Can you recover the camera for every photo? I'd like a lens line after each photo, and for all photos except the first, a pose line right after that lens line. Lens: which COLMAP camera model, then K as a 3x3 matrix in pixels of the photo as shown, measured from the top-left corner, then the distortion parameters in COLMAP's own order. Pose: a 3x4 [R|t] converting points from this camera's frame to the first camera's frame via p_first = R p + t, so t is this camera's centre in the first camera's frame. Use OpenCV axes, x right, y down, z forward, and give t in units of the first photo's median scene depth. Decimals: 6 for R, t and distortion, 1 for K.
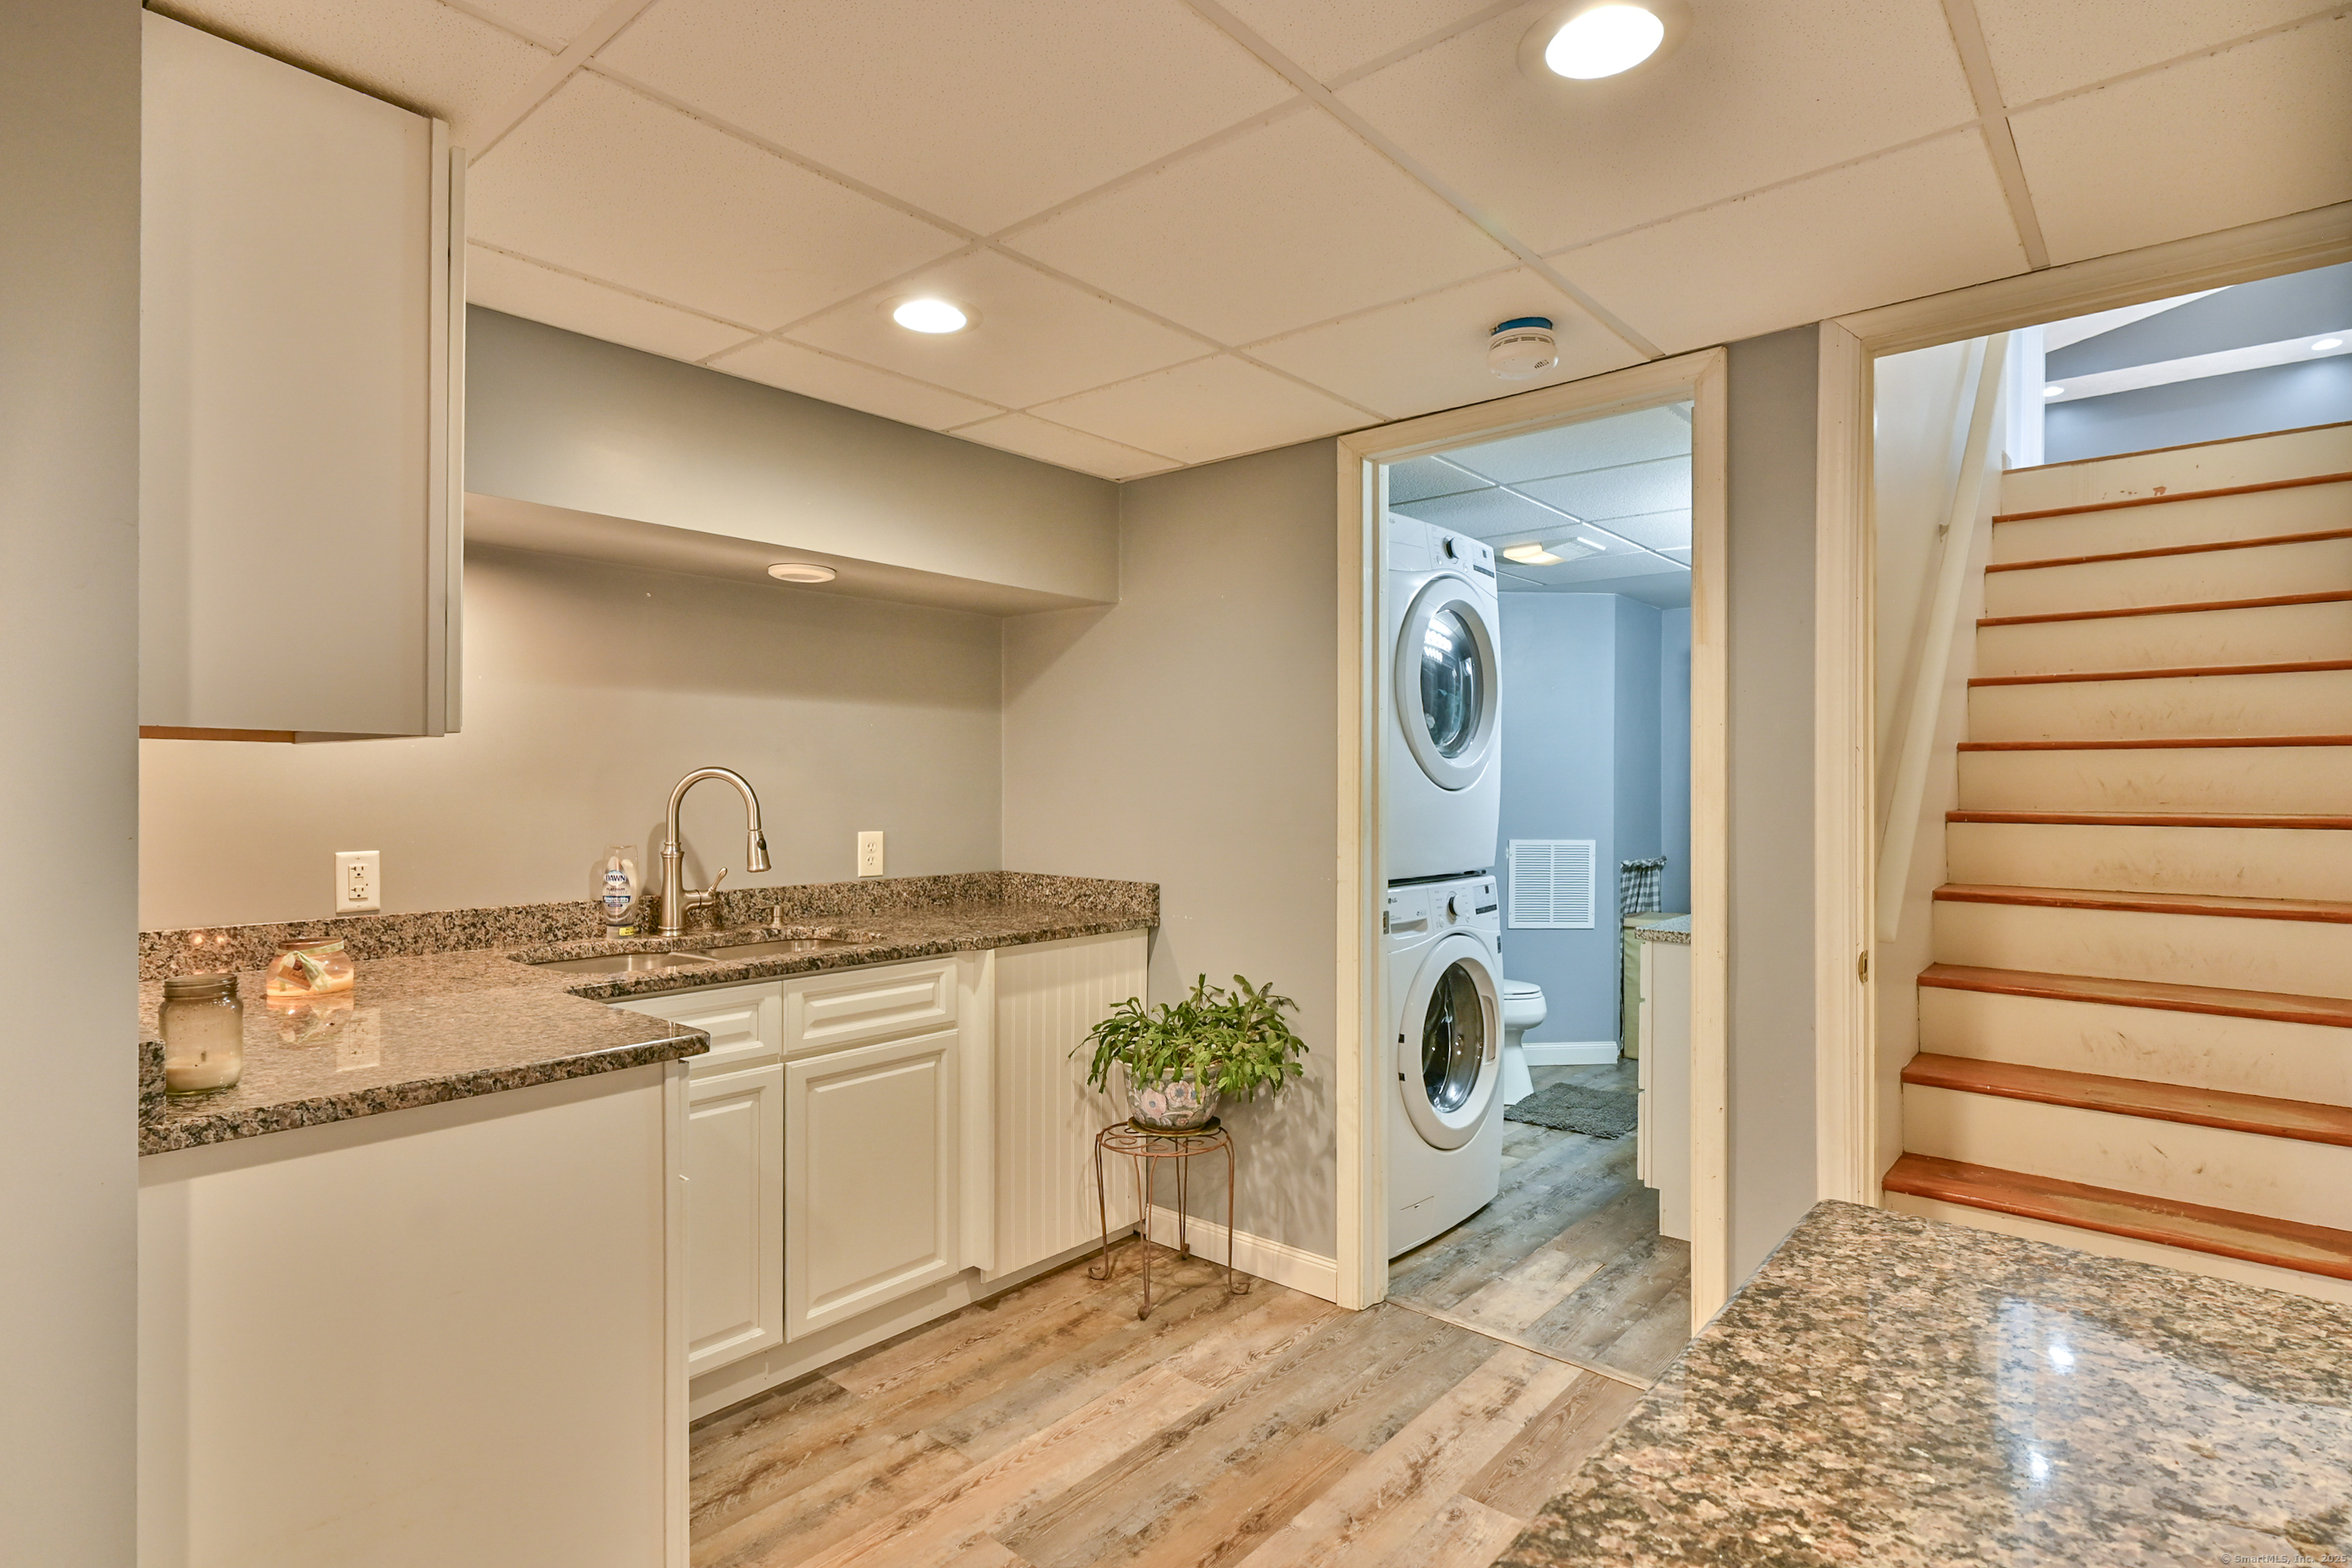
lens RADIAL K [[1200.1, 0, 1193.0], [0, 1200.1, 792.5], [0, 0, 1]] dist [0.004383, -0.001447]
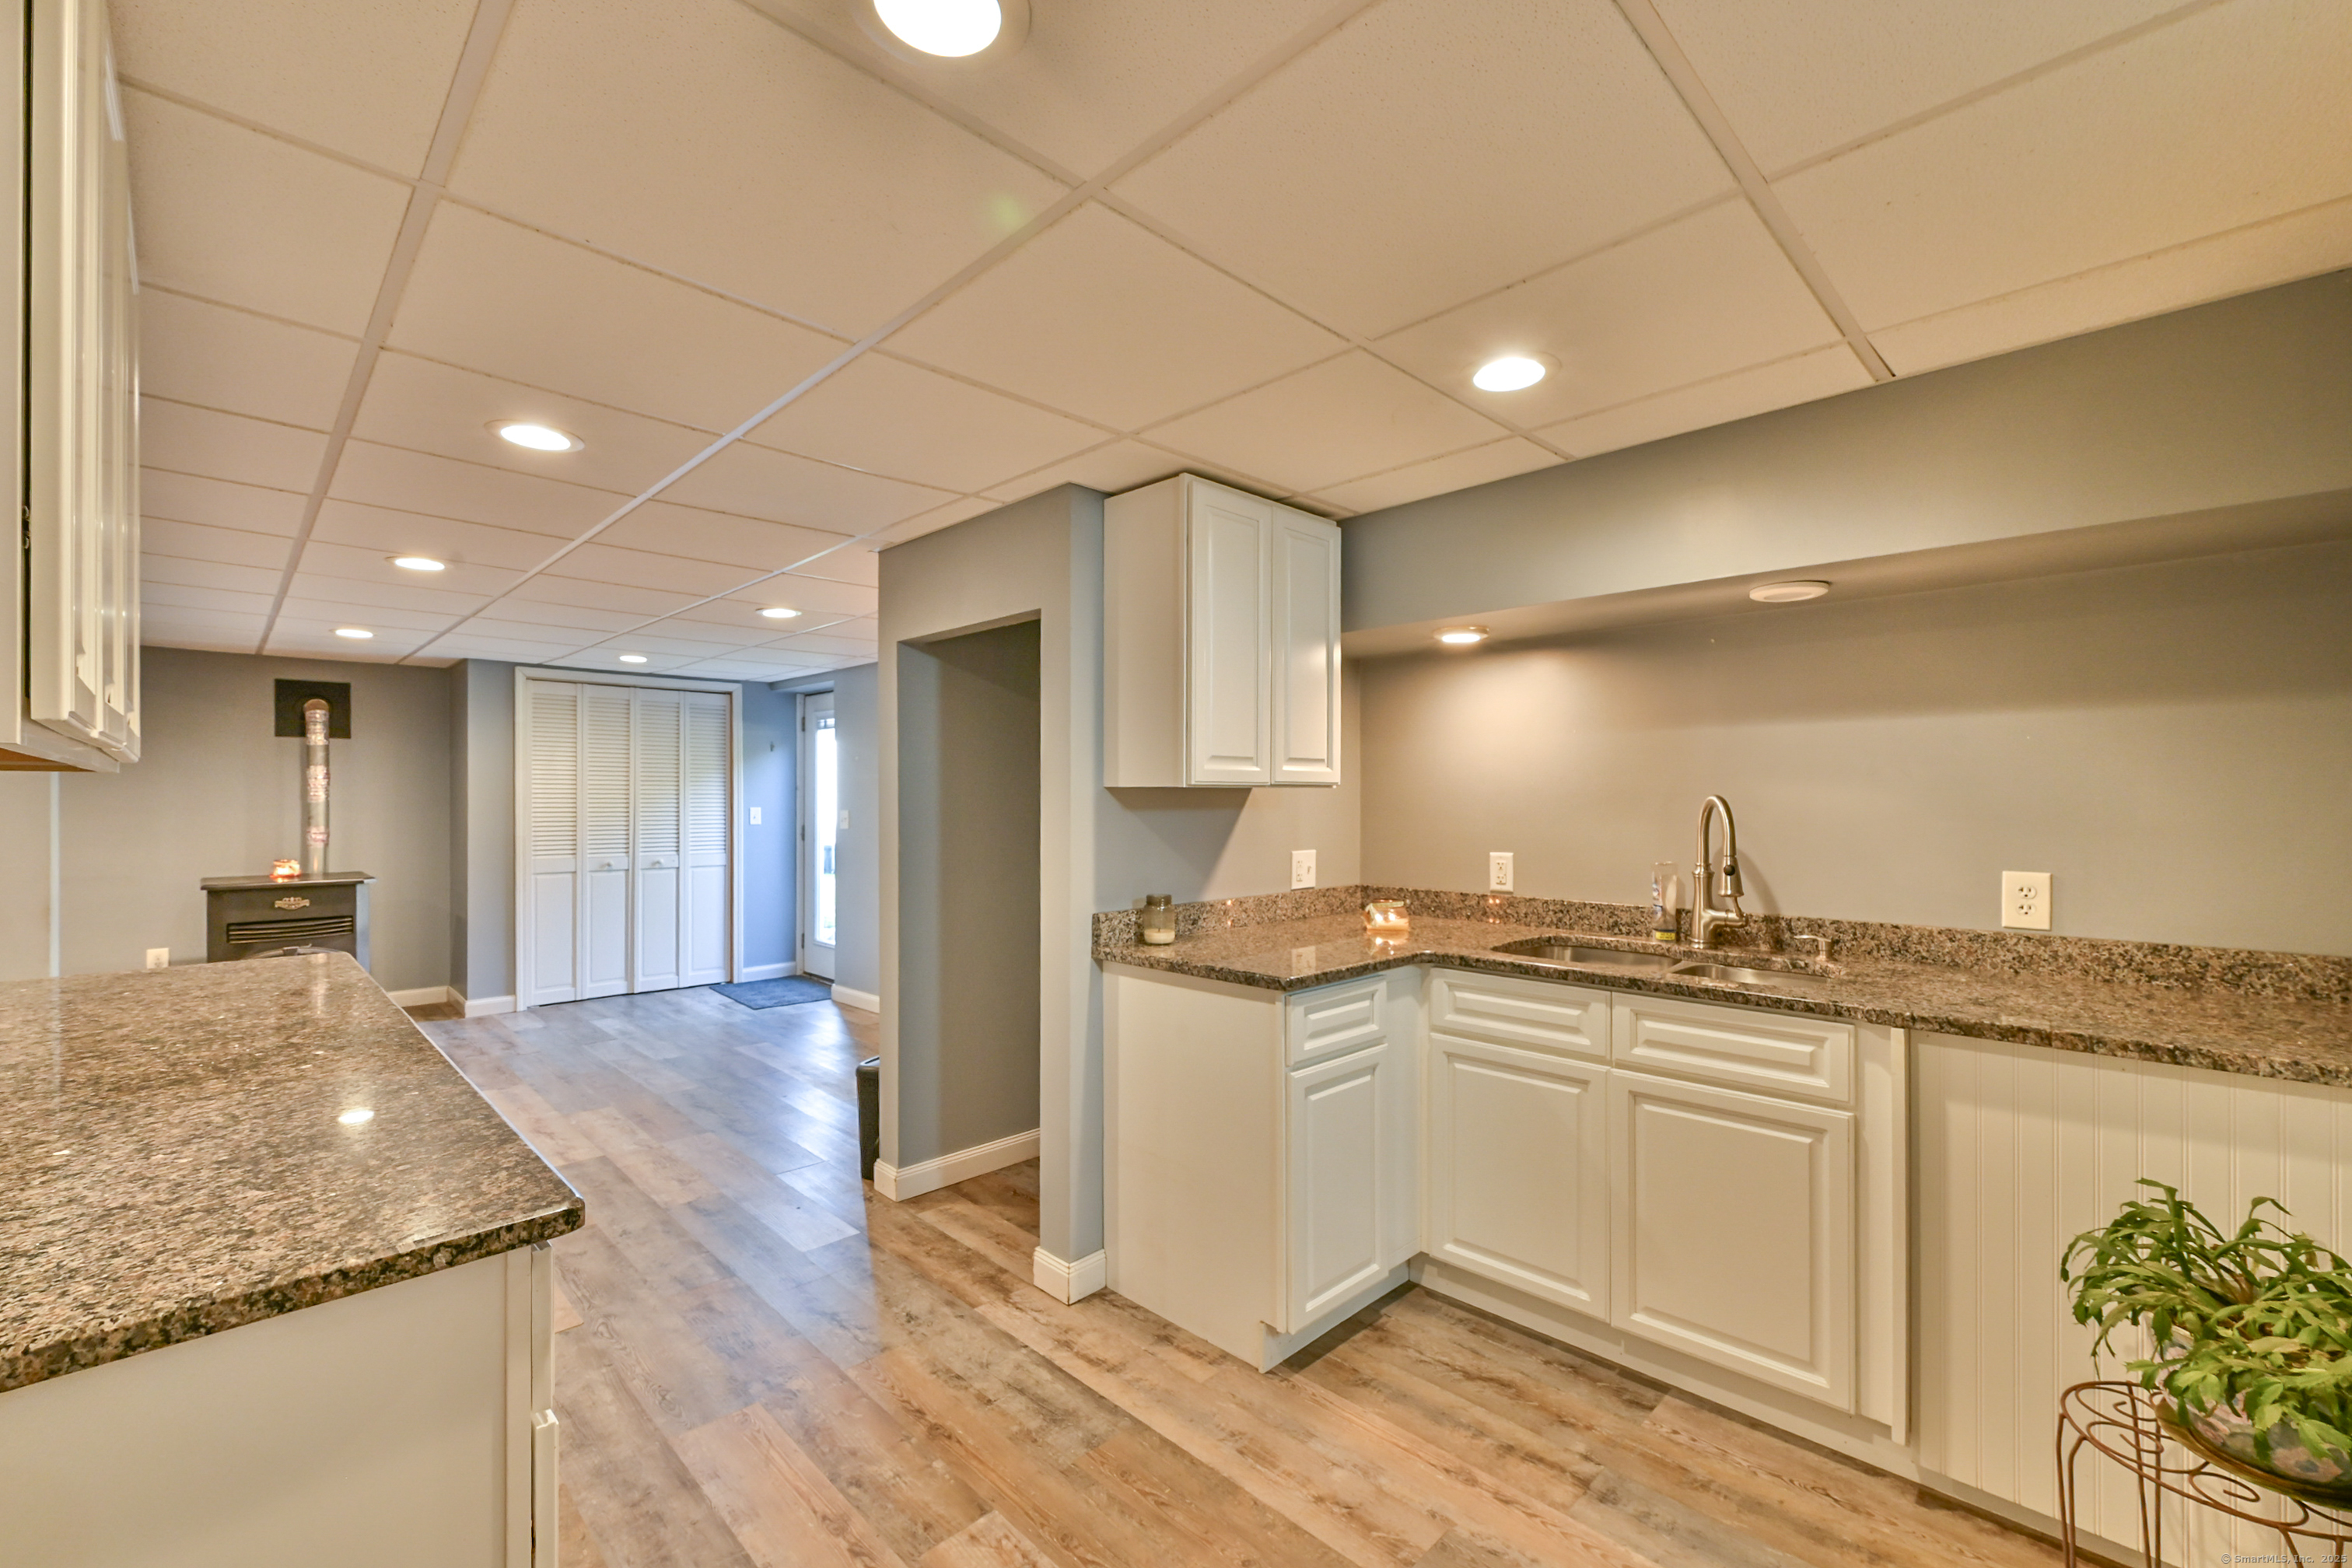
lens RADIAL K [[937.9, 0, 1141.3], [0, 937.9, 800.0], [0, 0, 1]] dist [-0.000500, -0.000465]
pose [[-0.092644, -0.001606, -0.995698, 0.477216], [-0.006693, 0.999977, -0.000990, -0.012512], [0.995677, 0.006572, -0.092653, 0.567733]]
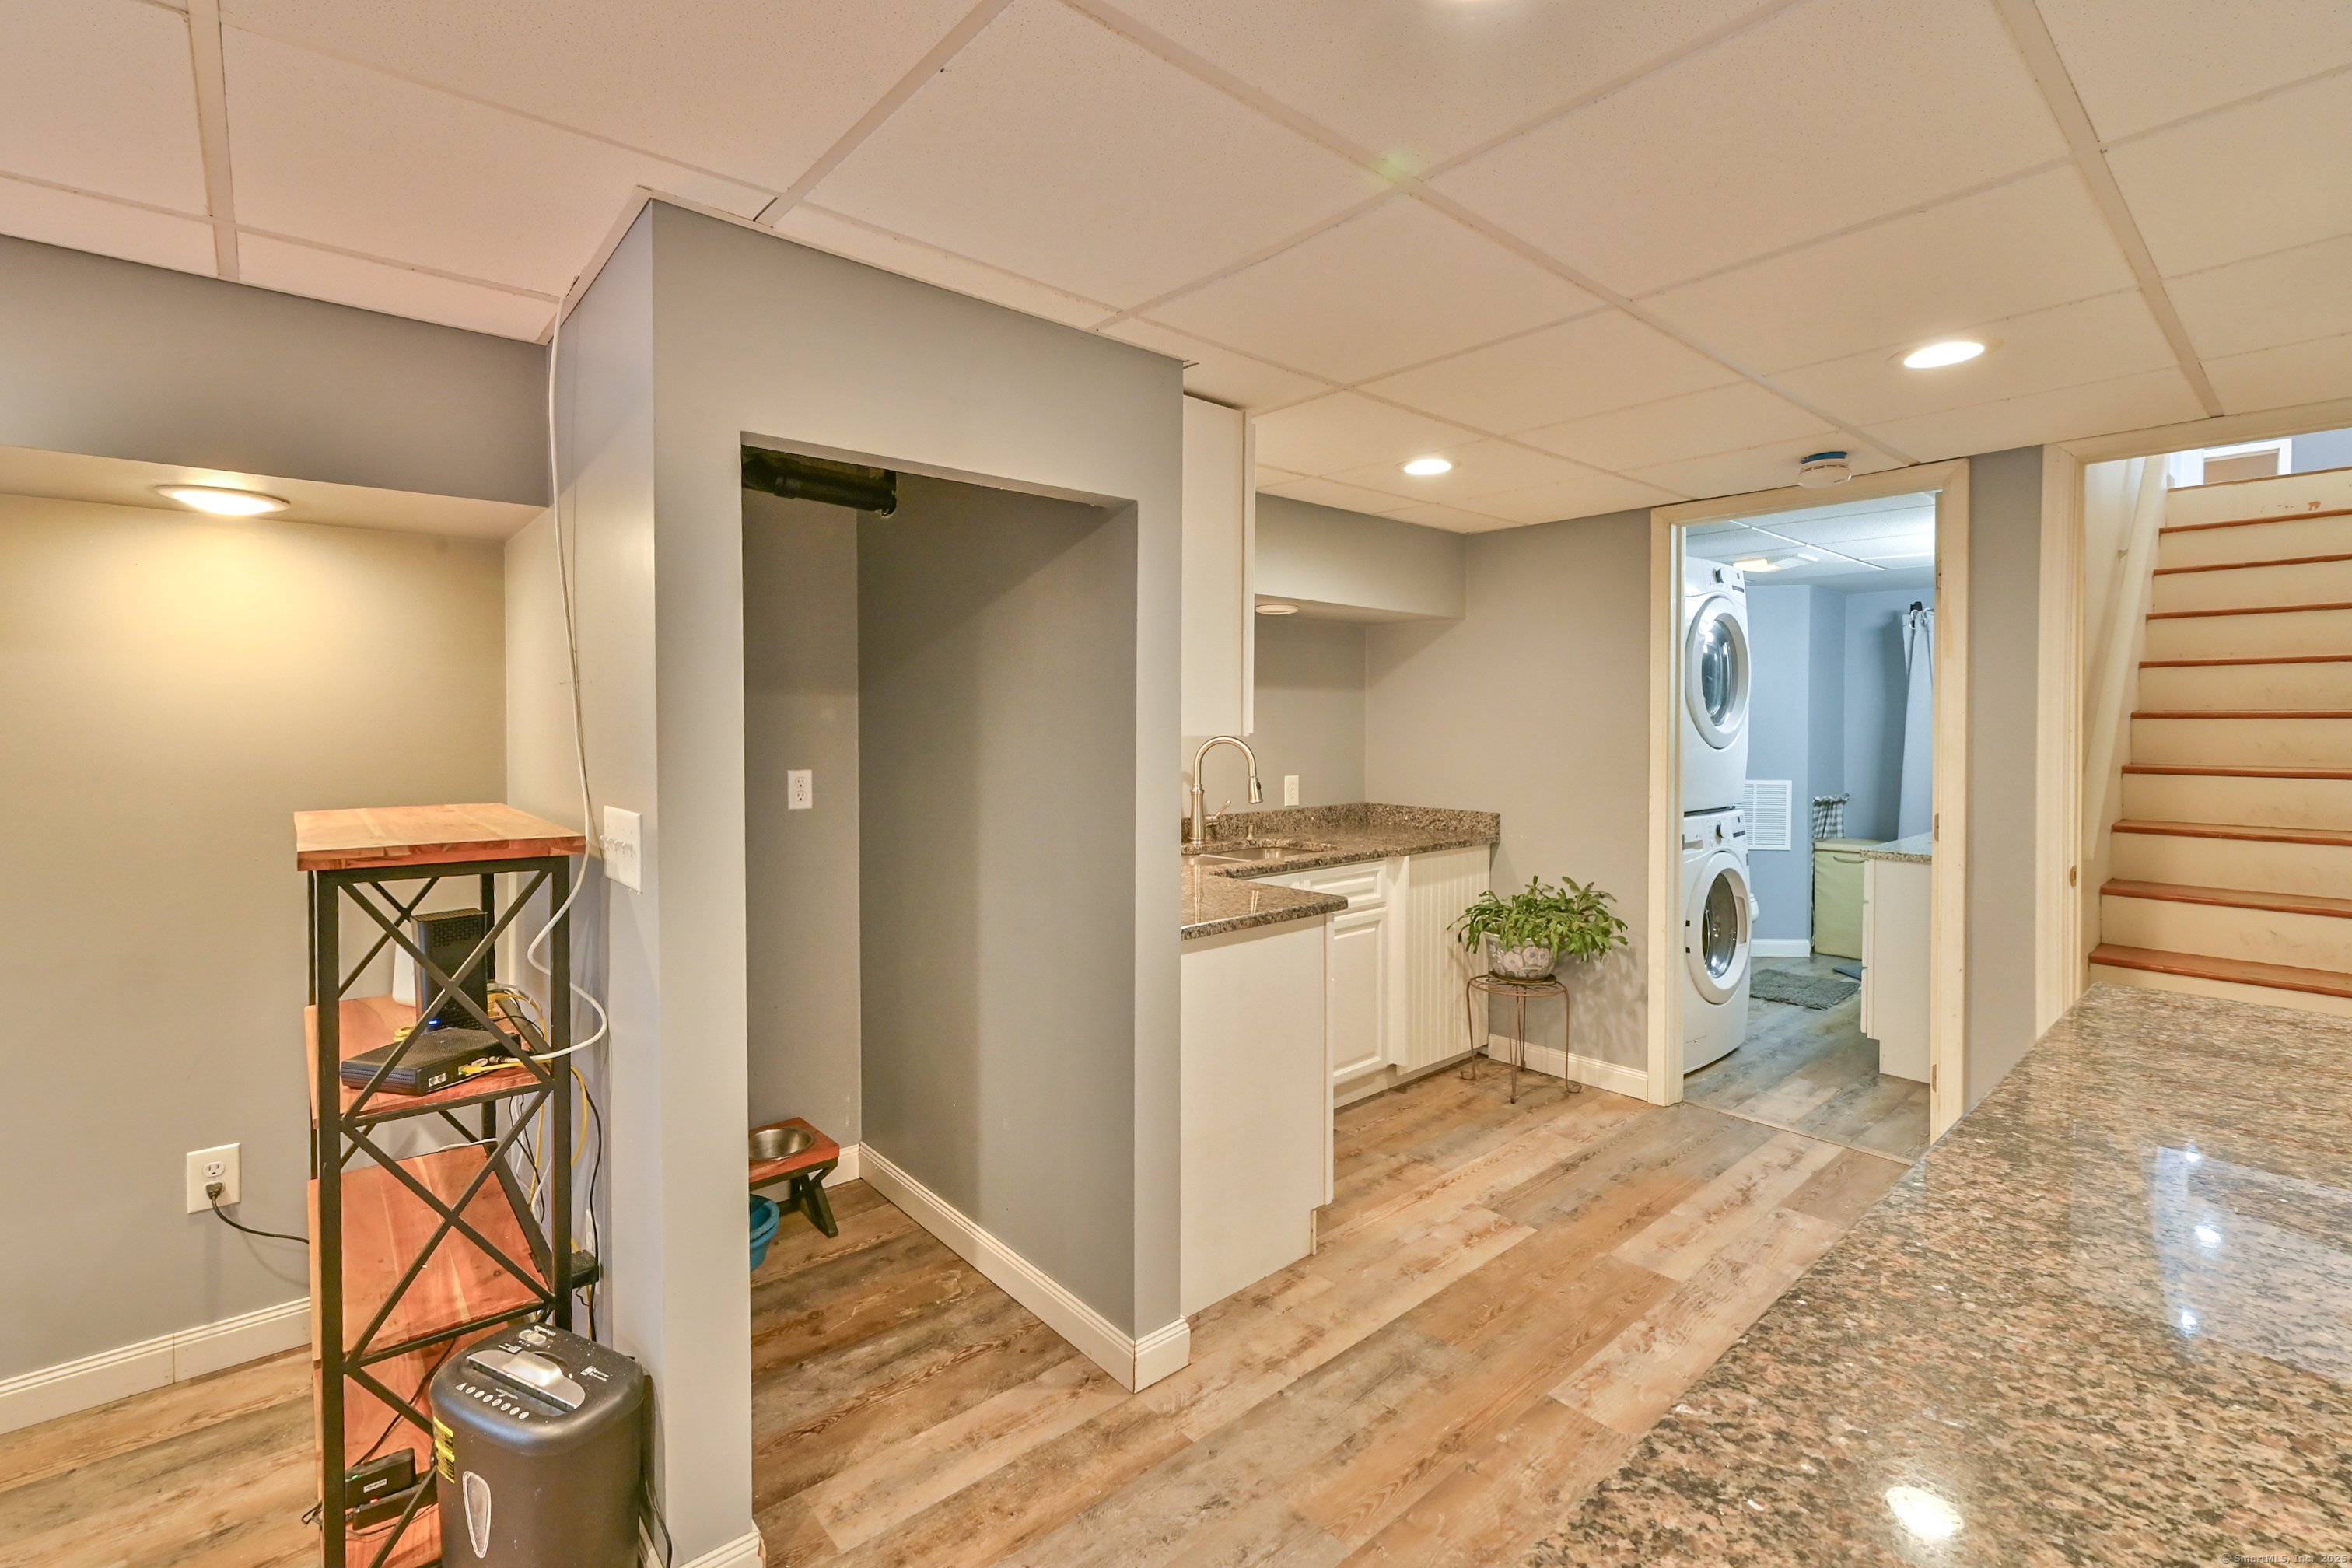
lens RADIAL K [[1030.2, 0, 1159.6], [0, 1030.2, 742.0], [0, 0, 1]] dist [-0.001175, 0.000761]
pose [[0.985843, -0.001001, -0.167667, -0.257516], [0.003139, 0.999917, 0.012488, -0.030389], [0.167641, -0.012837, 0.985765, -0.333980]]
